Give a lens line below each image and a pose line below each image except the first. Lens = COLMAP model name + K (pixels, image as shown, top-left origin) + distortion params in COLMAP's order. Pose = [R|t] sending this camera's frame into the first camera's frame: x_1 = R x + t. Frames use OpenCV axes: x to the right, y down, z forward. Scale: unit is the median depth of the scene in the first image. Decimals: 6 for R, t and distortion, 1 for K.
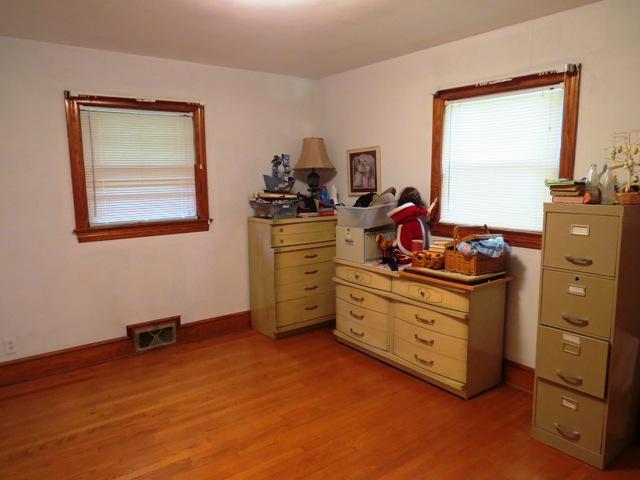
lens RADIAL K [[459.4, 0, 323.2], [0, 459.4, 236.9], [0, 0, 1]] dist [-0.008096, -0.000655]
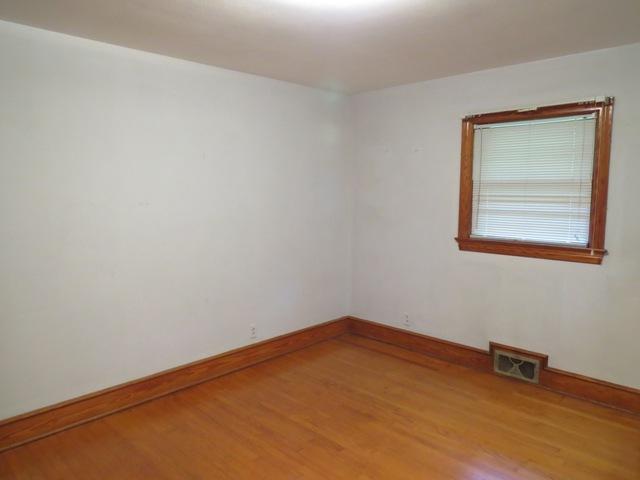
lens RADIAL K [[459.4, 0, 316.5], [0, 459.4, 236.5], [0, 0, 1]] dist [-0.008096, -0.000655]
pose [[0.151009, 0.121946, -0.980982, 0.442852], [-0.138739, 0.985154, 0.101107, -0.074796], [0.978748, 0.120833, 0.165686, 0.427045]]
